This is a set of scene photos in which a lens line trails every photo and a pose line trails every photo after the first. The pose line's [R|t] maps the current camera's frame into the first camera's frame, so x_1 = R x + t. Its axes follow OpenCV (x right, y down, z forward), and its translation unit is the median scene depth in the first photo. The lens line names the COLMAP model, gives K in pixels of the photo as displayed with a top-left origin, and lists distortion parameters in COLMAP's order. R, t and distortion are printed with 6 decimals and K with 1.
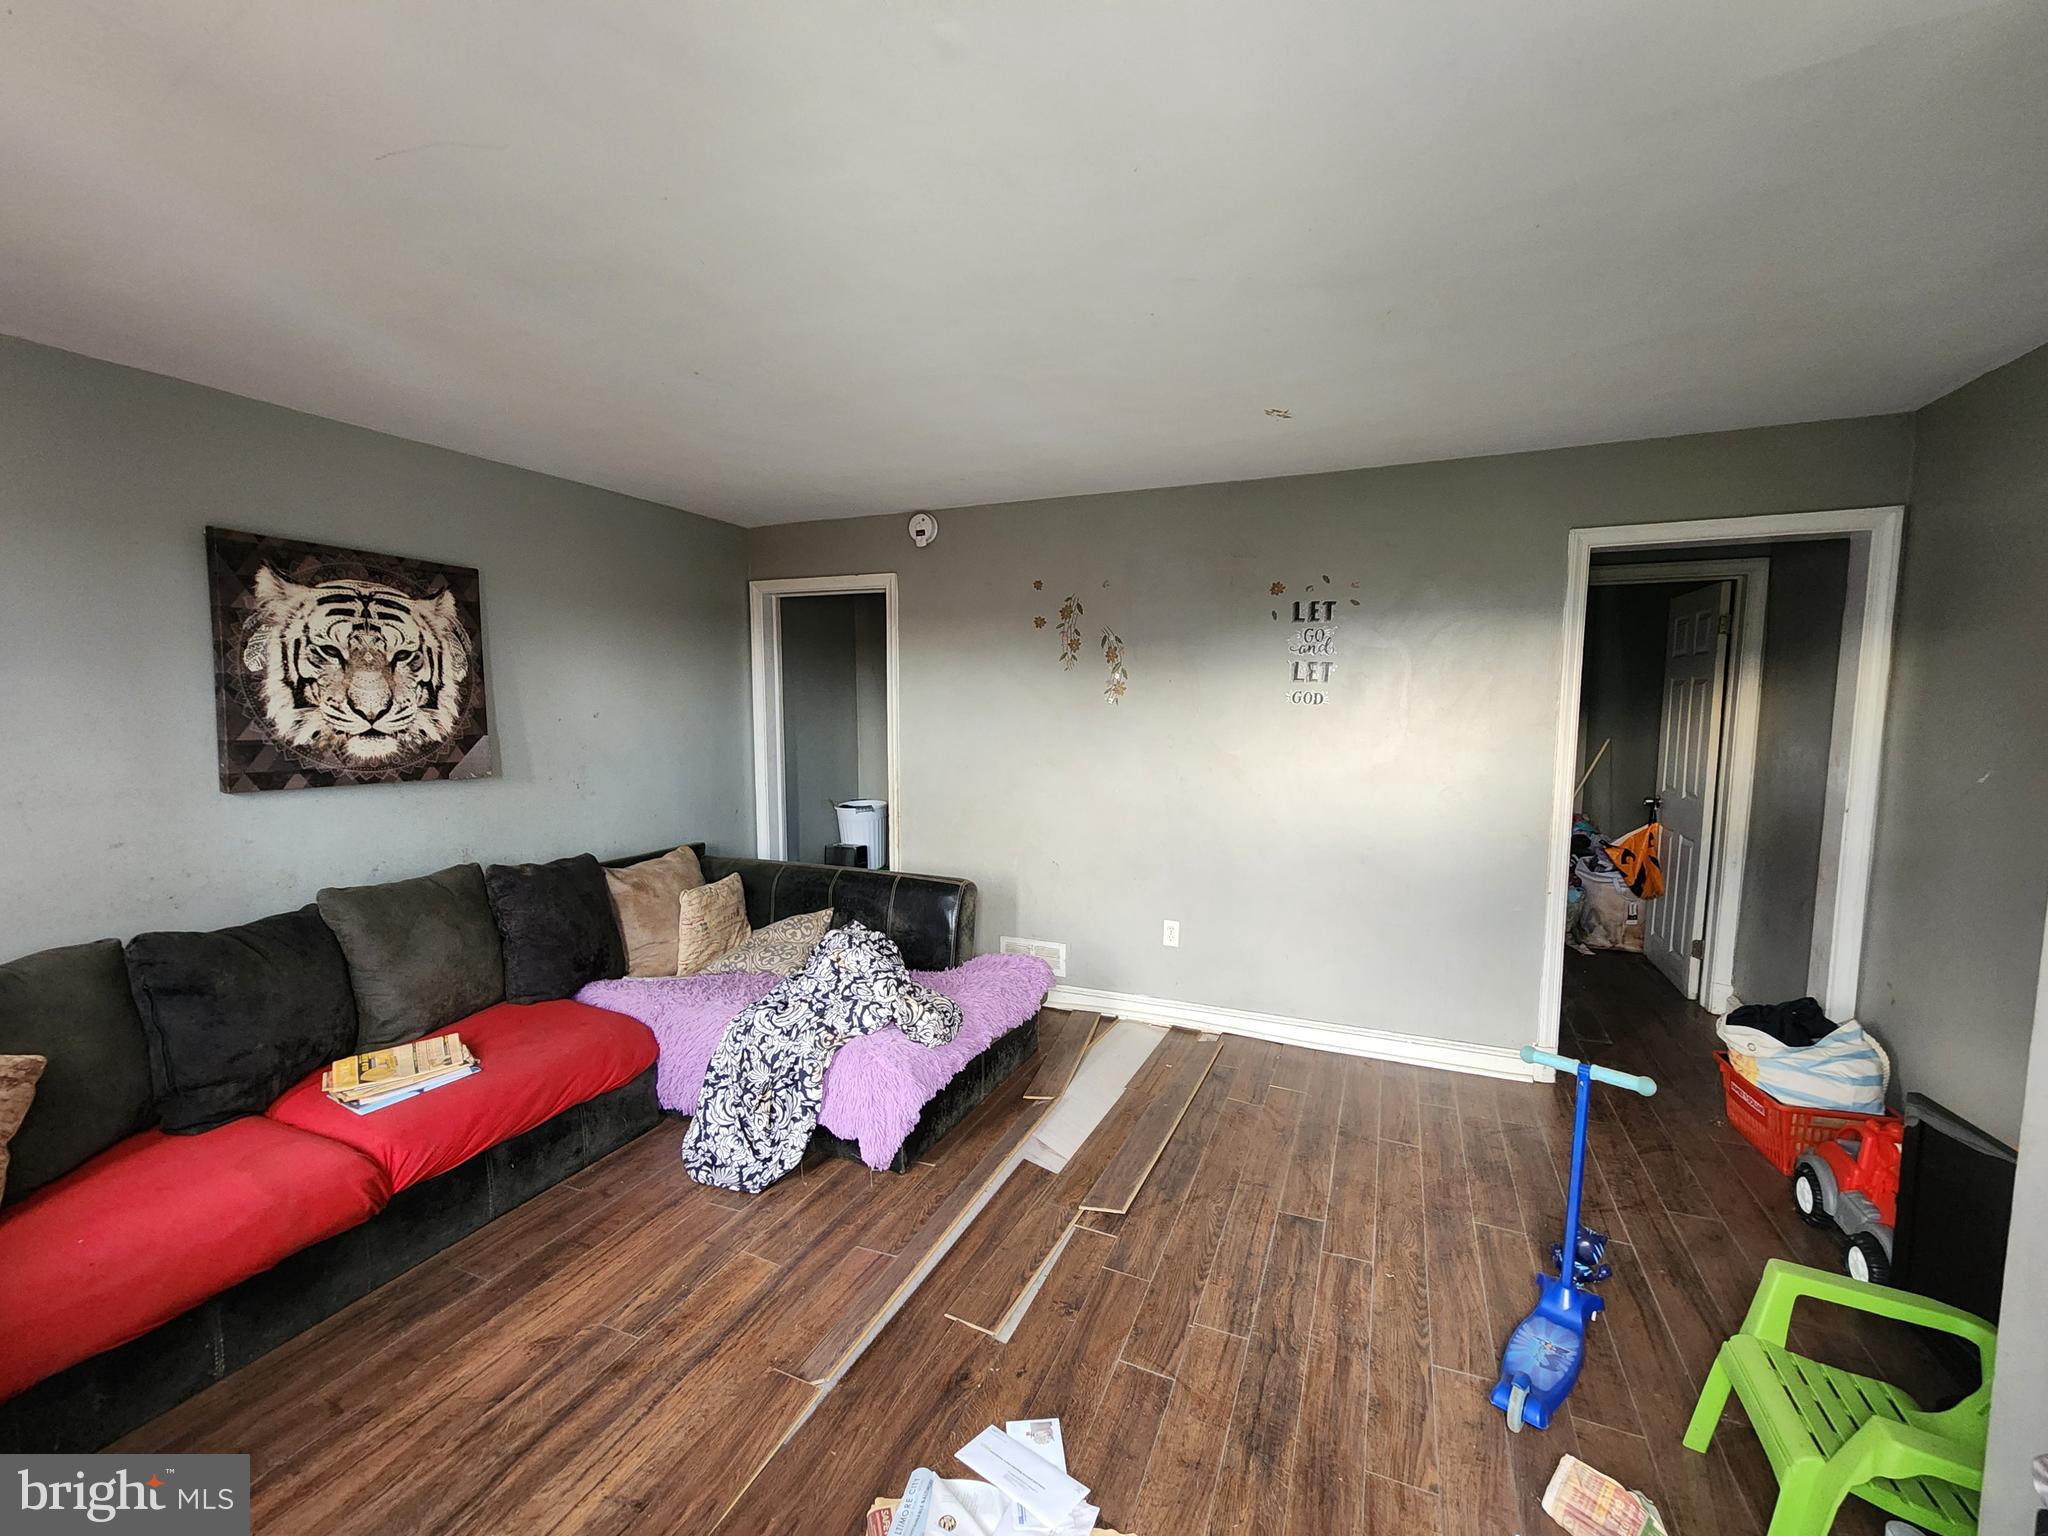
lens RADIAL K [[838.8, 0, 1036.3], [0, 838.8, 772.2], [0, 0, 1]] dist [-0.003732, -0.000450]
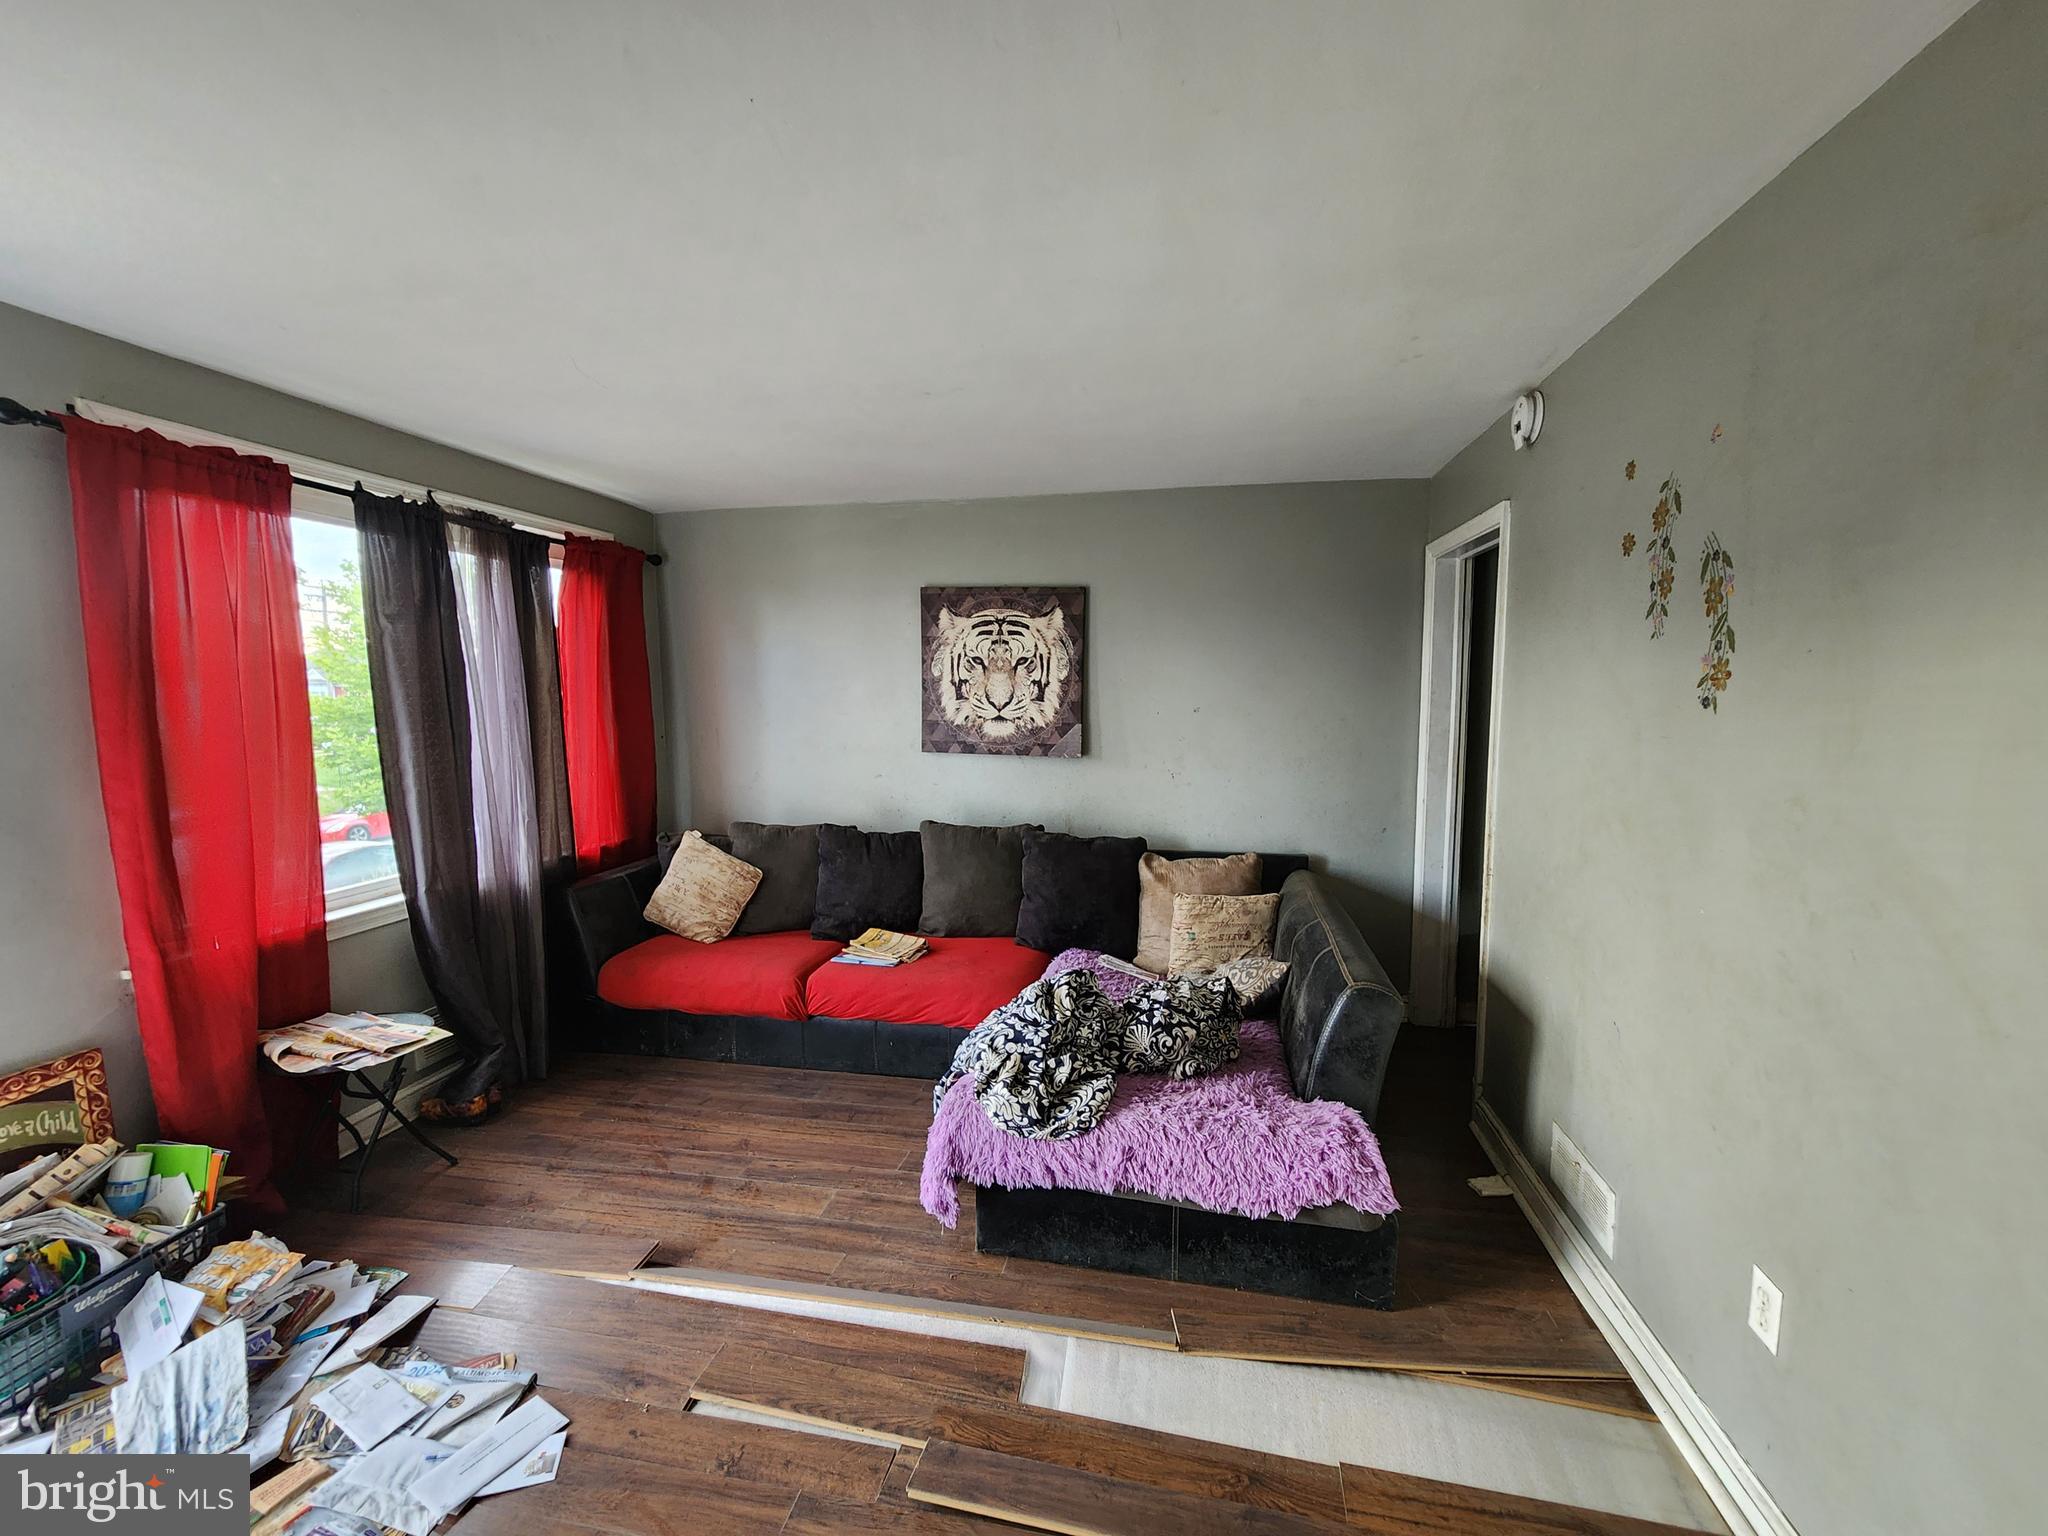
lens RADIAL K [[838.8, 0, 1036.3], [0, 838.8, 772.2], [0, 0, 1]] dist [-0.003732, -0.000450]
pose [[0.218144, 0.096084, -0.971175, 0.580738], [-0.084448, 0.993267, 0.079301, -0.074148], [0.972256, 0.064715, 0.224790, 0.757450]]
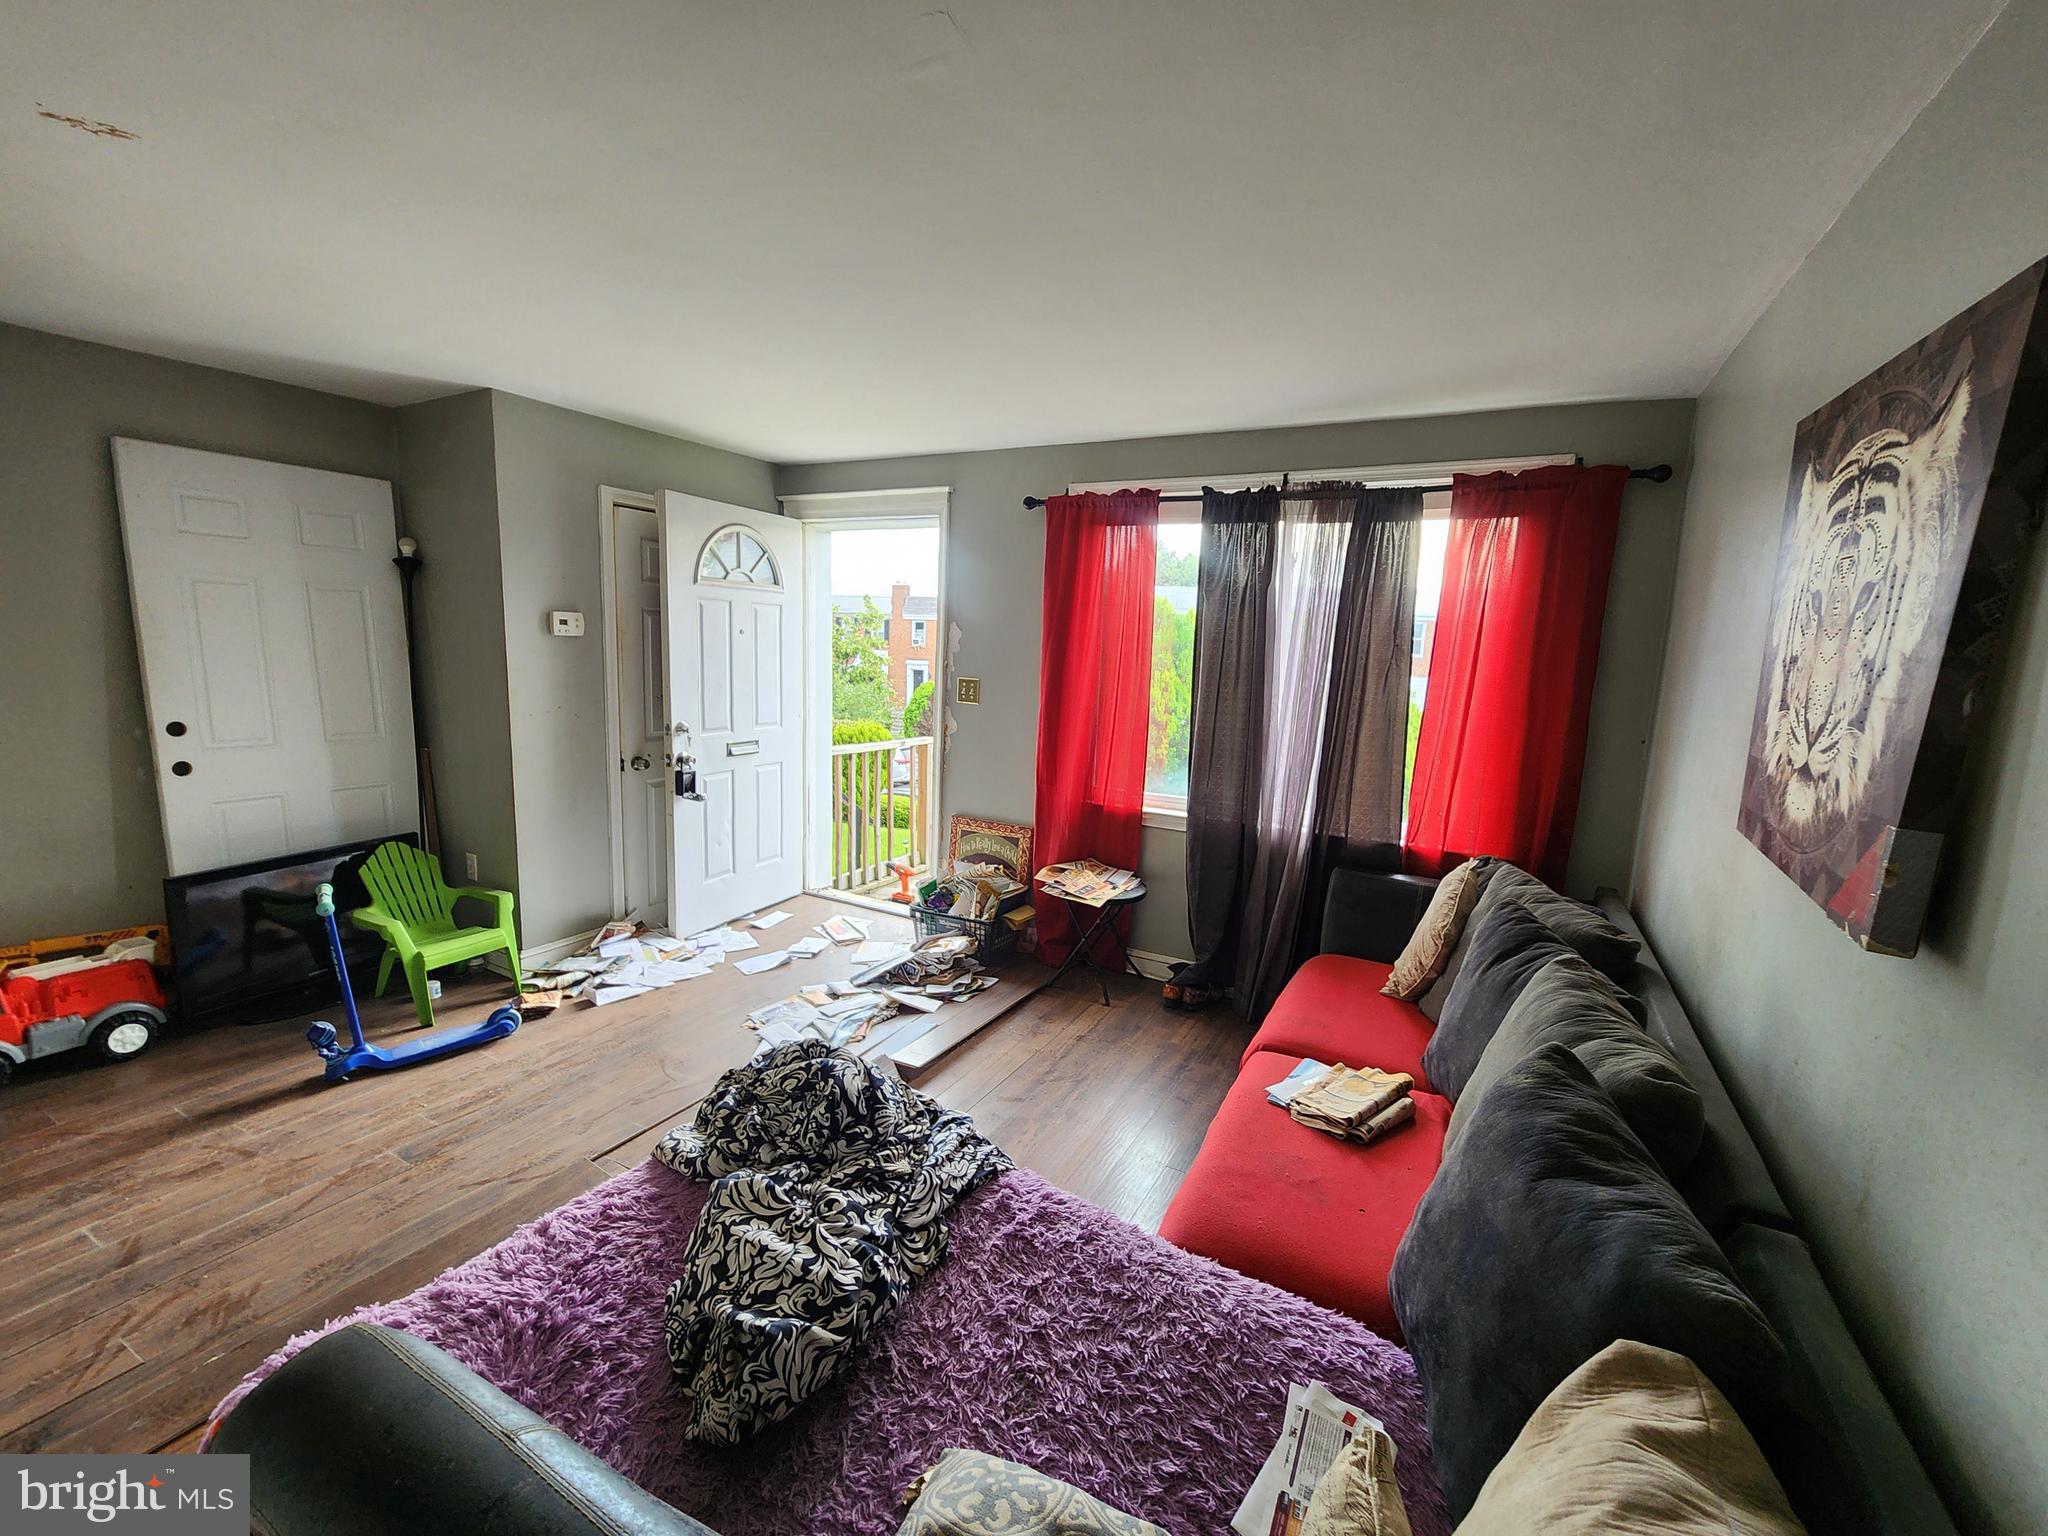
lens RADIAL K [[838.8, 0, 1036.3], [0, 838.8, 772.2], [0, 0, 1]] dist [-0.003732, -0.000450]
pose [[-0.995937, -0.052861, 0.072906, -0.400412], [-0.033629, 0.969336, 0.243427, -0.146879], [-0.083538, 0.239987, -0.967175, 1.498842]]
